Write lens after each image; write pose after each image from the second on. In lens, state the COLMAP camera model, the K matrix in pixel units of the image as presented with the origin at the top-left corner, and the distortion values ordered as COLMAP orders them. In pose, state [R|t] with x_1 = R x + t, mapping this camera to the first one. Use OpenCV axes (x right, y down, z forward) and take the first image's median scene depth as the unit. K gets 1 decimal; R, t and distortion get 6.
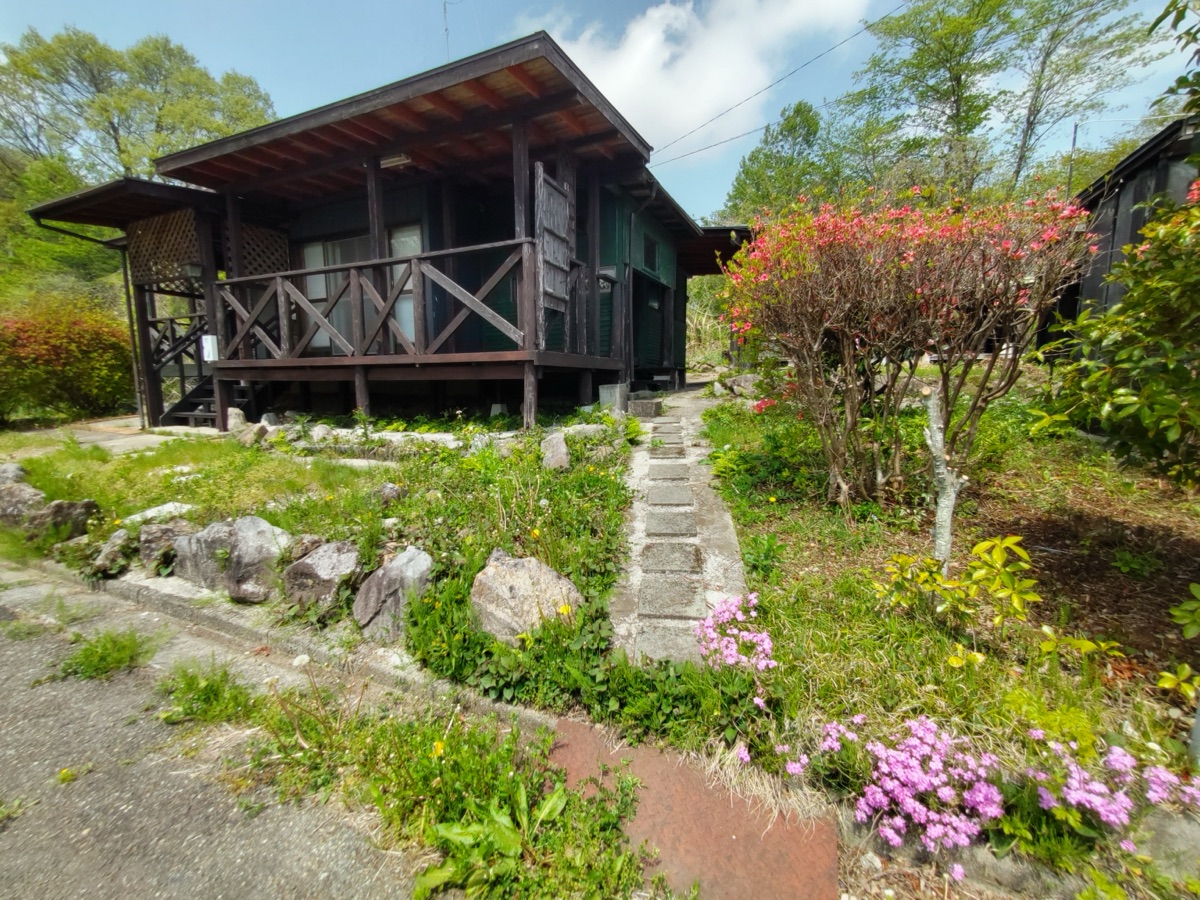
lens RADIAL K [[532.6, 0, 600.0], [0, 532.6, 450.0], [0, 0, 1]] dist [0.000232, 0.000018]
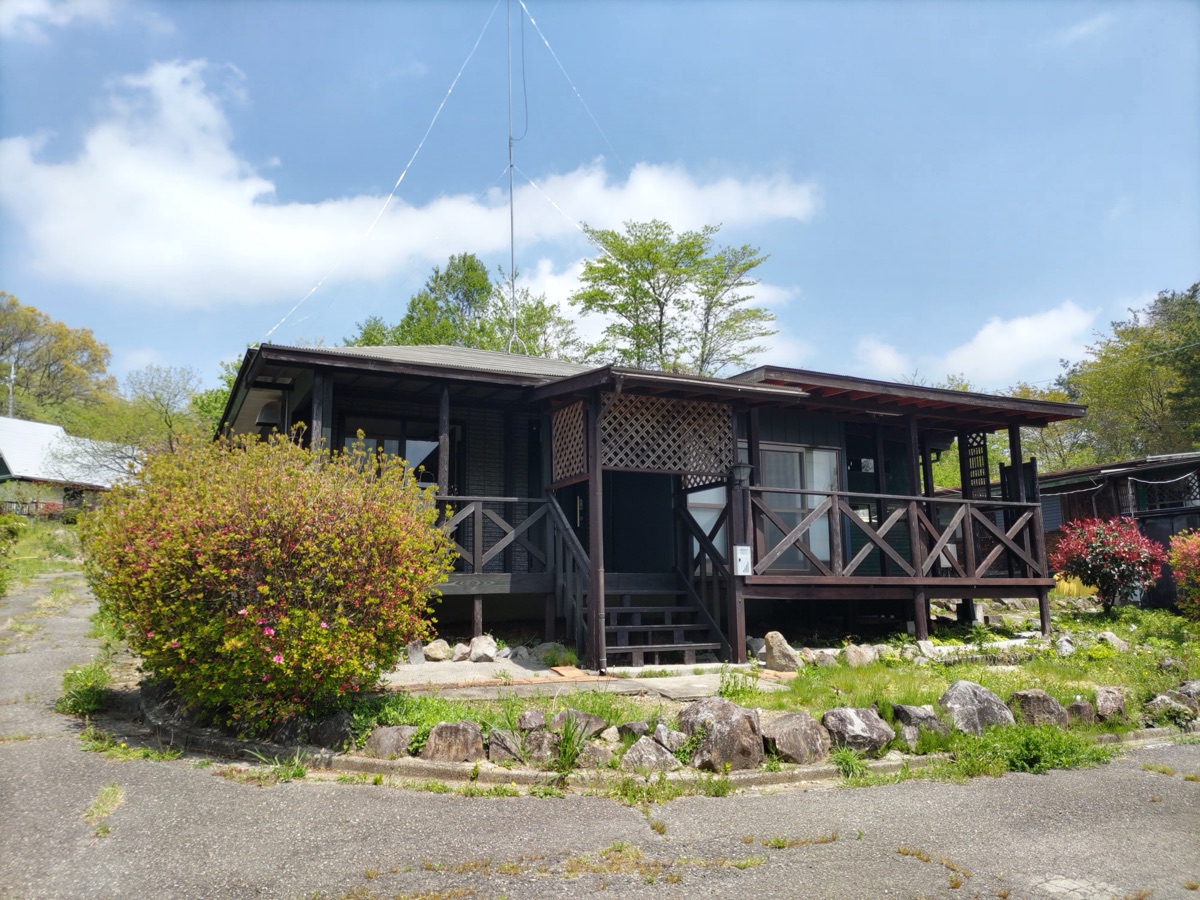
lens RADIAL K [[907.4, 0, 600.0], [0, 907.4, 450.0], [0, 0, 1]] dist [-0.001068, -0.000325]
pose [[0.624144, 0.134647, 0.769620, -2.062218], [0.124322, 0.955373, -0.267966, 0.003562], [-0.771355, 0.262930, 0.579551, 0.278618]]
